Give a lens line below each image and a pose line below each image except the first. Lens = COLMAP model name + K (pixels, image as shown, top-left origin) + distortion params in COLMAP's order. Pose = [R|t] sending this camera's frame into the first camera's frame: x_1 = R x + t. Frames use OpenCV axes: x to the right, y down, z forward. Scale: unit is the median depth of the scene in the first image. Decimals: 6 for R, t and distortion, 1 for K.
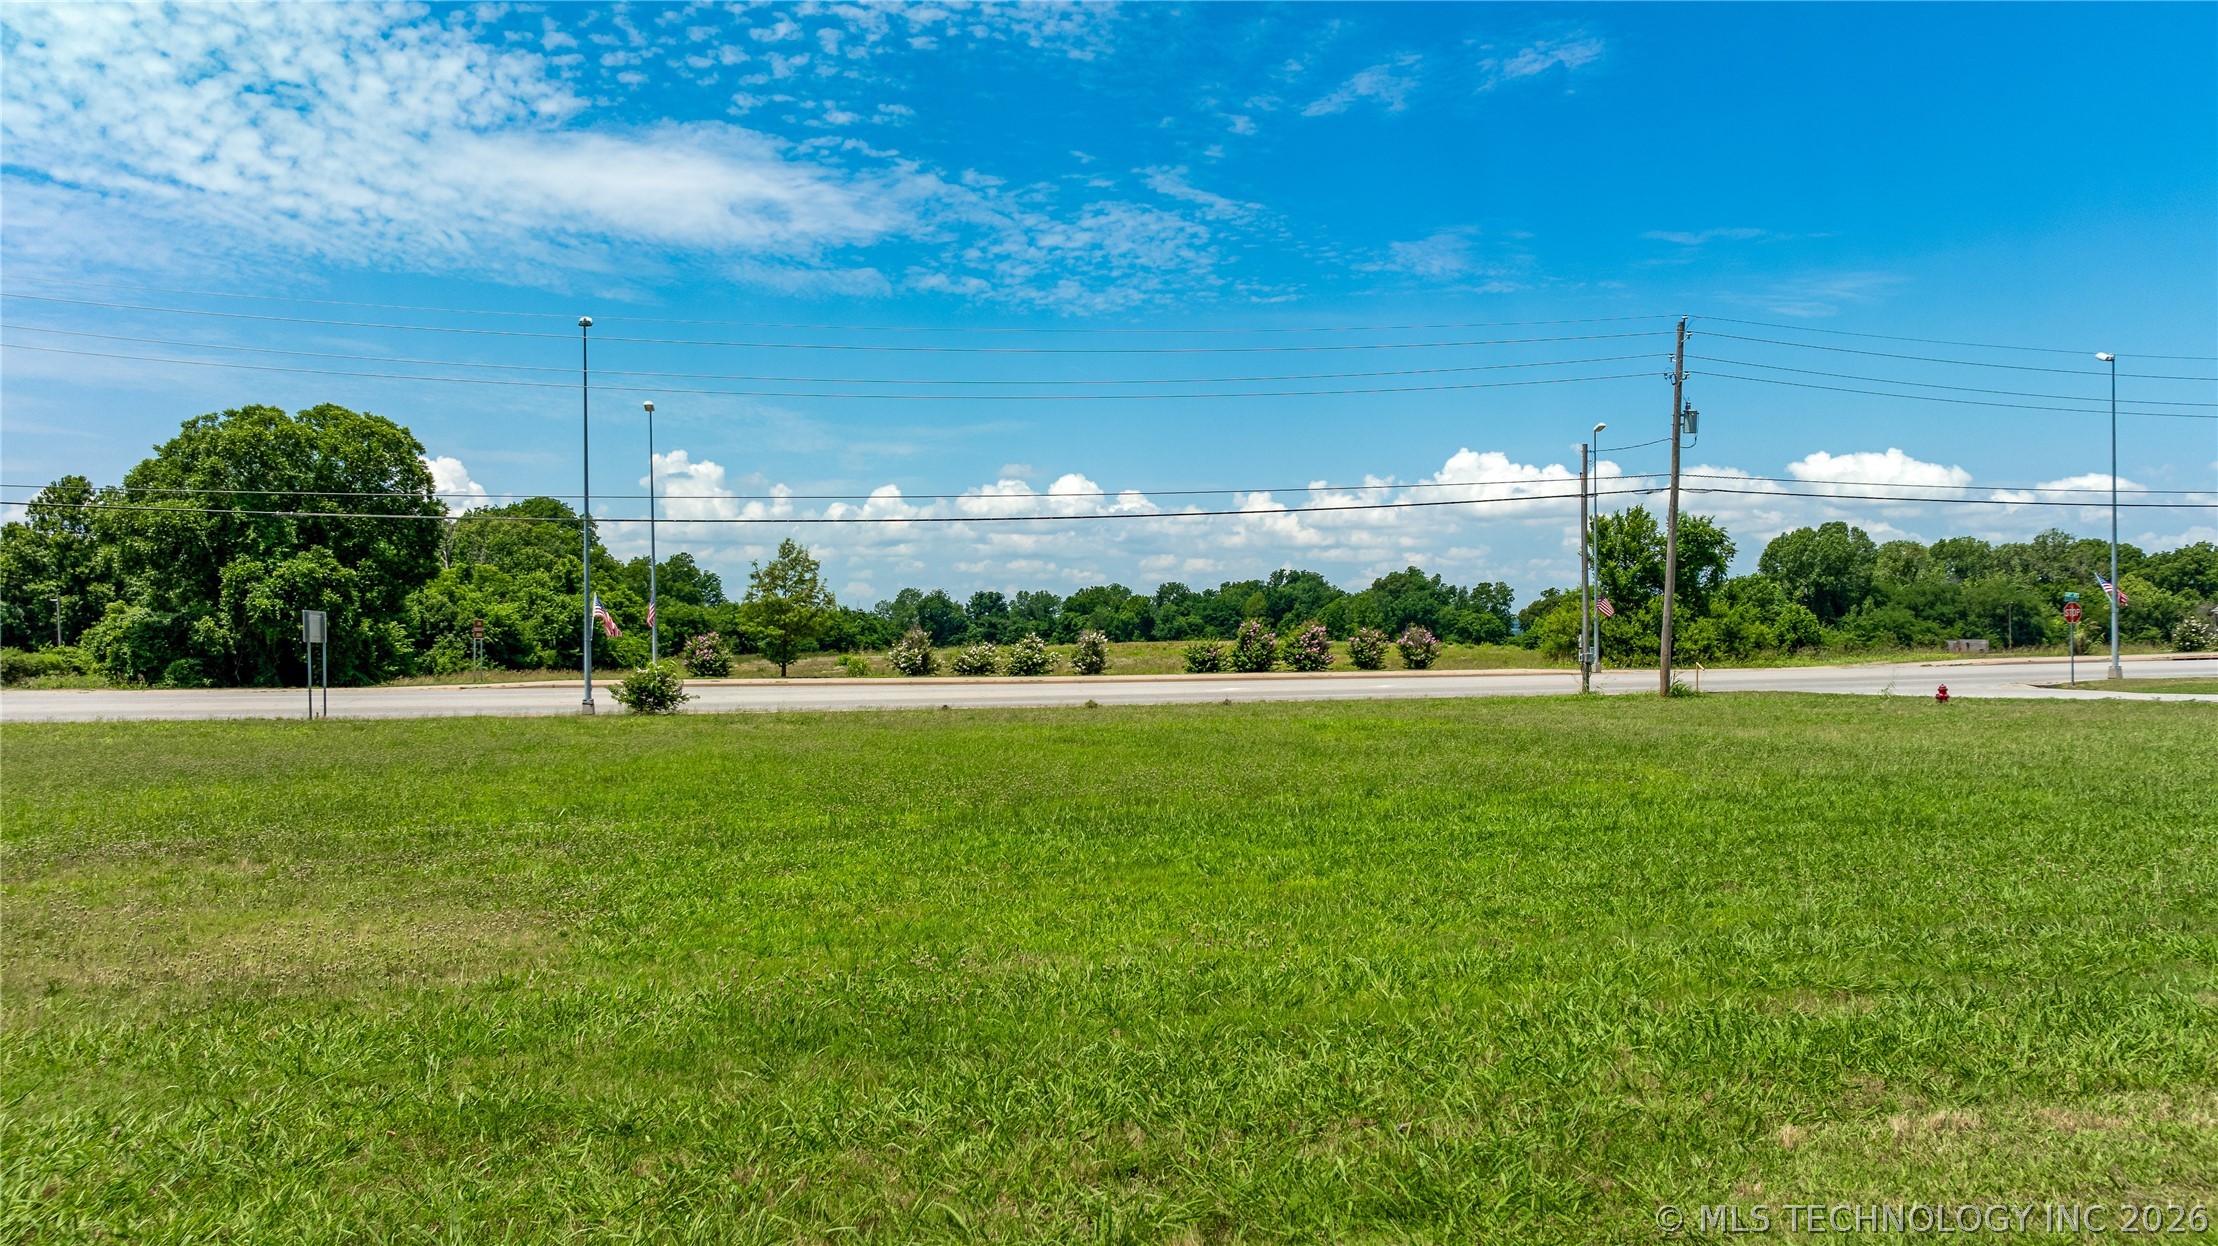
lens RADIAL K [[1571.2, 0, 1126.3], [0, 1571.2, 632.5], [0, 0, 1]] dist [-0.089120, 0.068238]
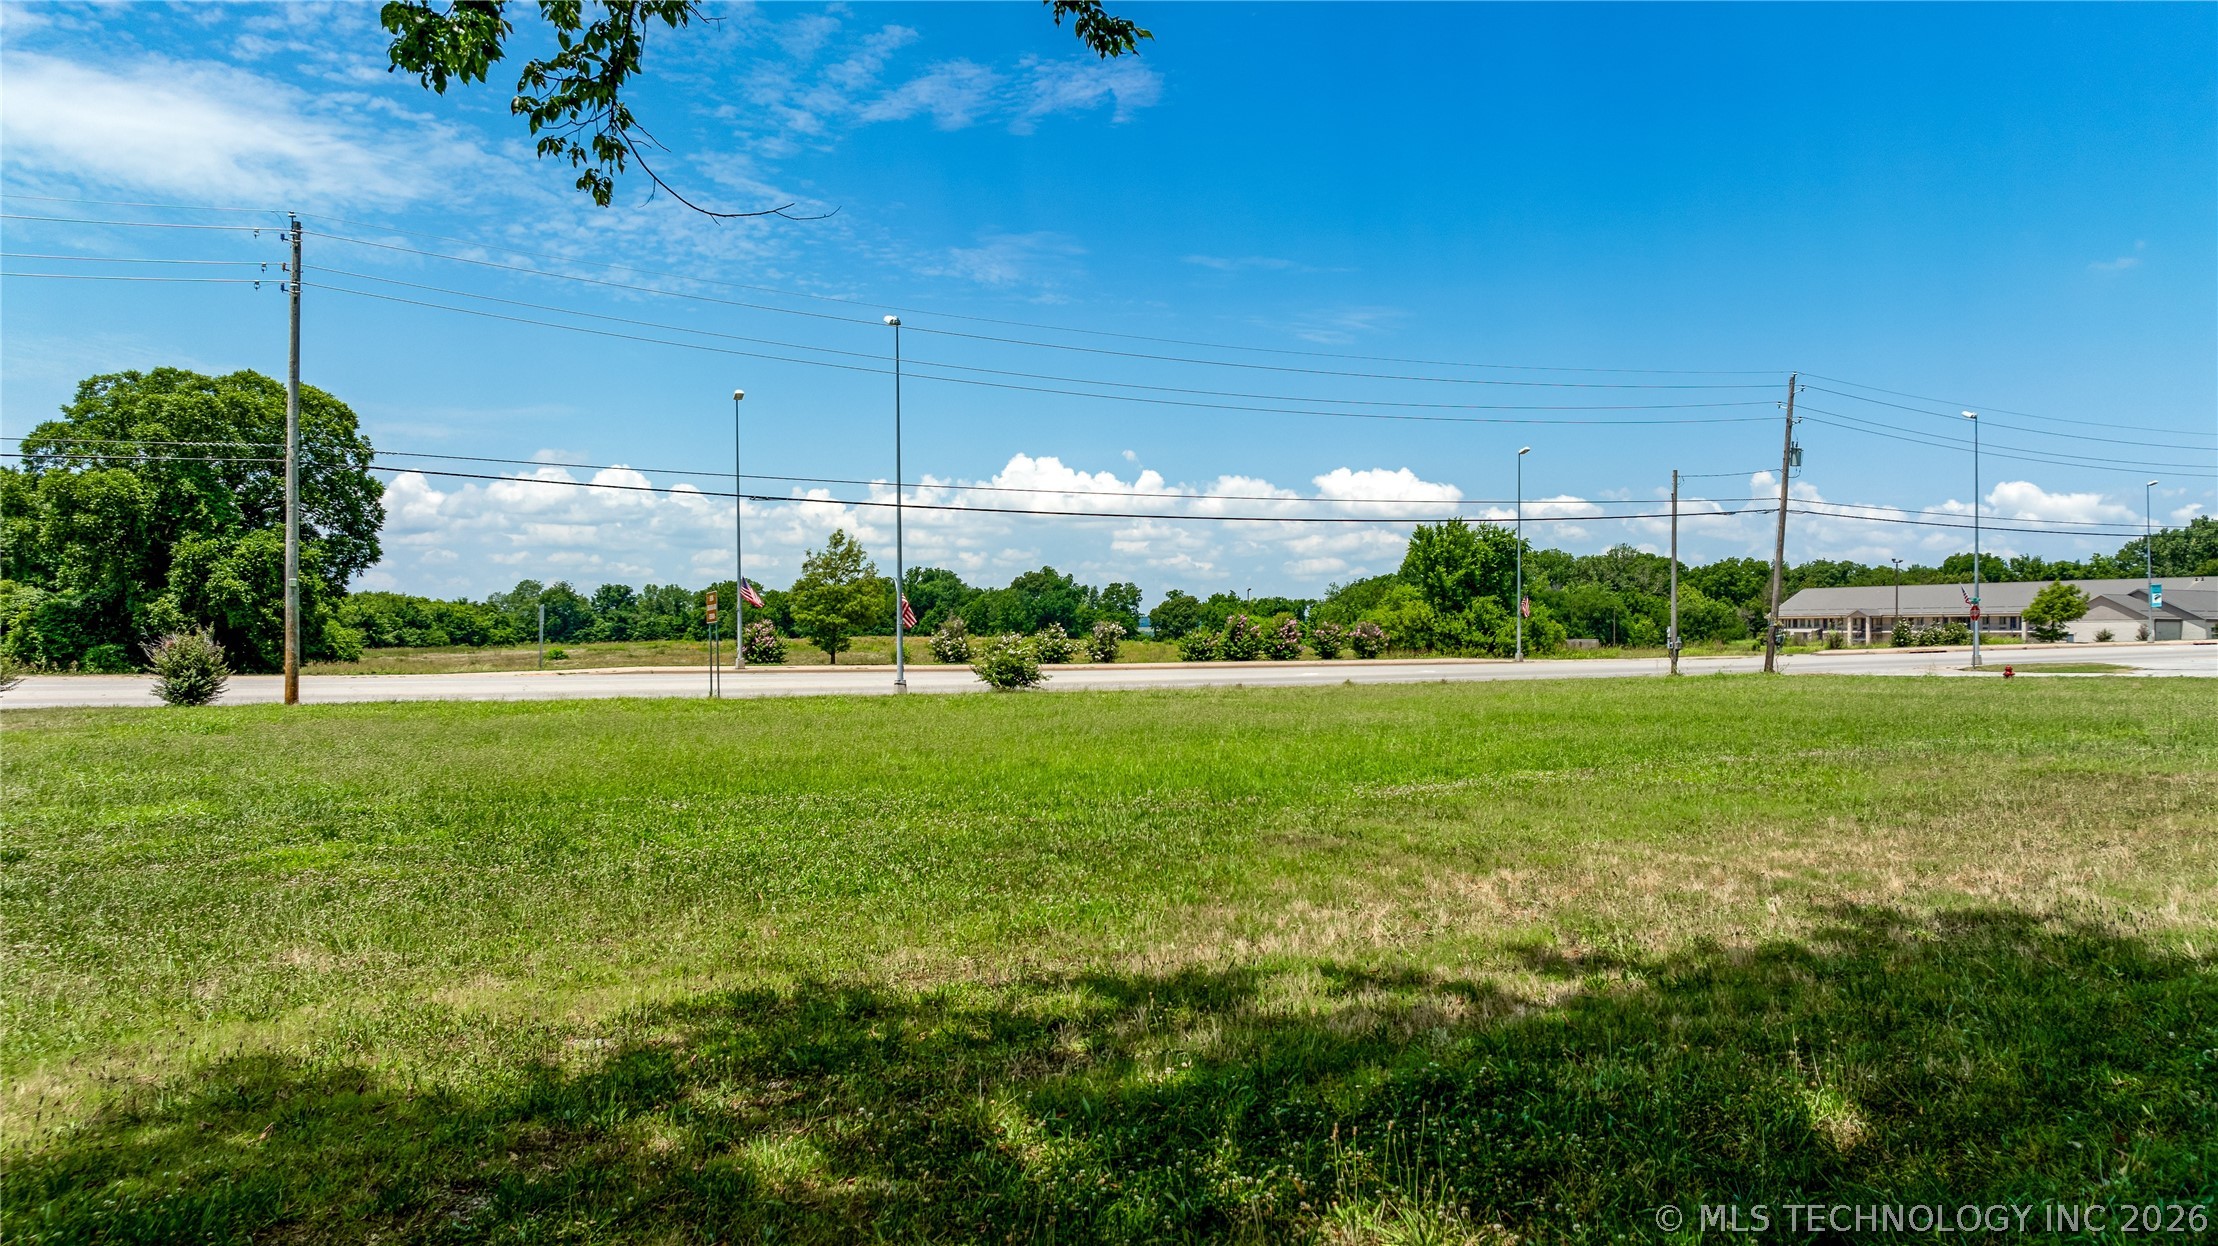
lens RADIAL K [[1695.1, 0, 773.9], [0, 1695.1, 584.5], [0, 0, 1]] dist [-0.178849, 0.417209]
pose [[0.962854, 0.015321, 0.269586, -0.237168], [-0.007415, 0.999513, -0.030321, 0.004076], [-0.269919, 0.027196, 0.962499, -0.022836]]
